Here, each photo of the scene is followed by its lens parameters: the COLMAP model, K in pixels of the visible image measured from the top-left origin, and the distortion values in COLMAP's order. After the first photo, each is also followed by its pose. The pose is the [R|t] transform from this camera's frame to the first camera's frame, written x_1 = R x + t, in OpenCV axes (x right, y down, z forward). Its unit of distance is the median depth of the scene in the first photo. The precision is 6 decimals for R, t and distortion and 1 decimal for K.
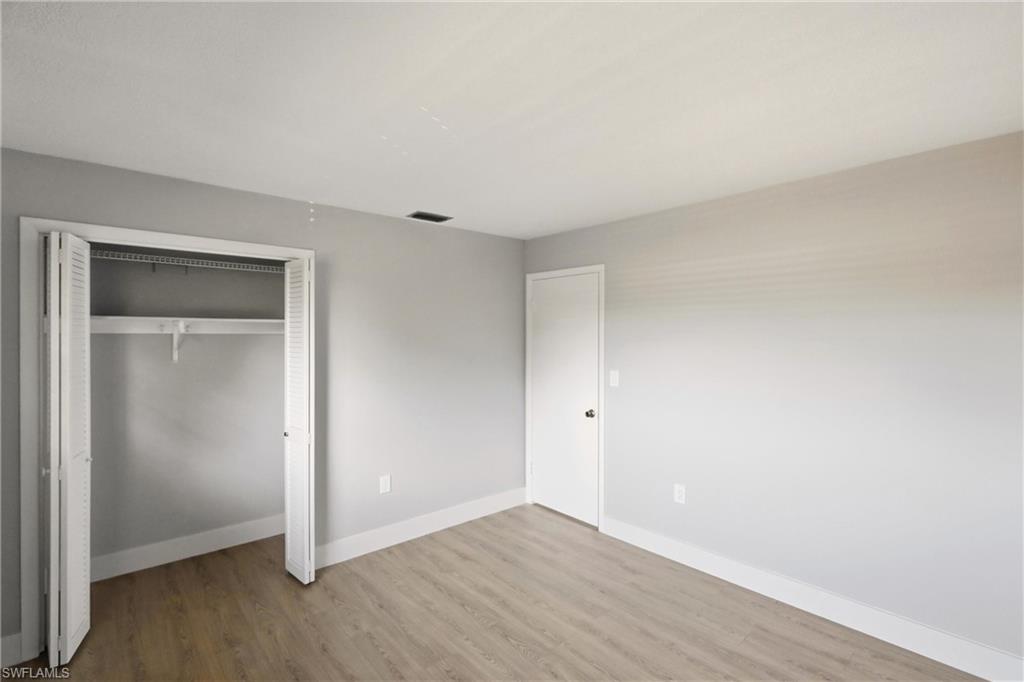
lens RADIAL K [[469.0, 0, 515.7], [0, 469.0, 334.9], [0, 0, 1]] dist [-0.000310, -0.000207]
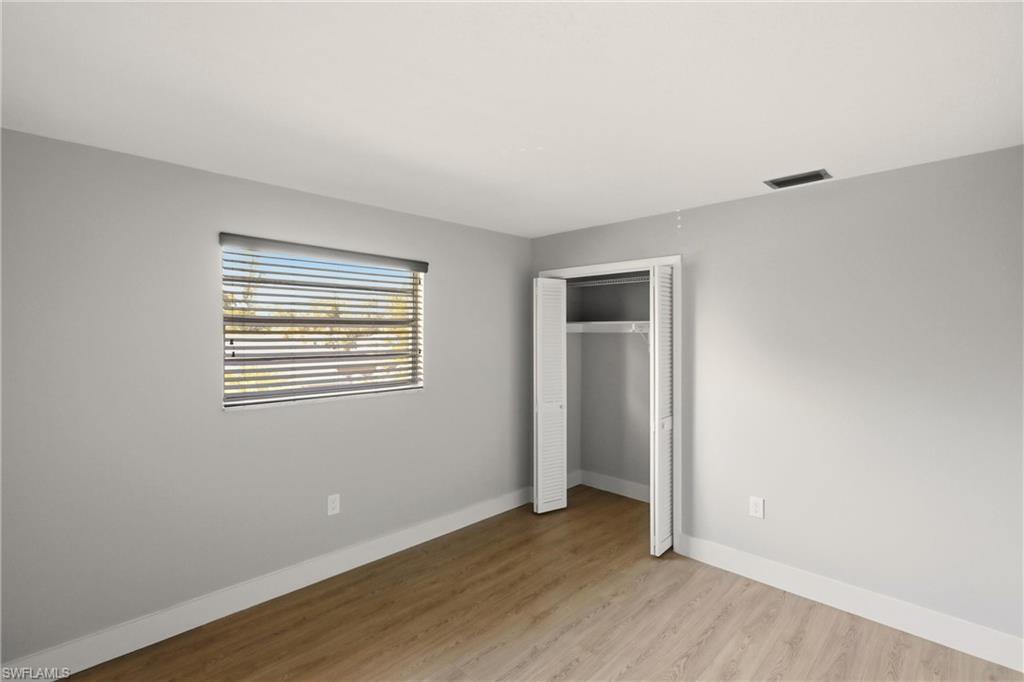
lens RADIAL K [[469.0, 0, 515.7], [0, 469.0, 334.9], [0, 0, 1]] dist [-0.000310, -0.000207]
pose [[0.074803, 0.004805, -0.997187, 0.643007], [-0.001339, 0.999988, 0.004718, -0.002402], [0.997197, 0.000982, 0.074808, 0.578639]]
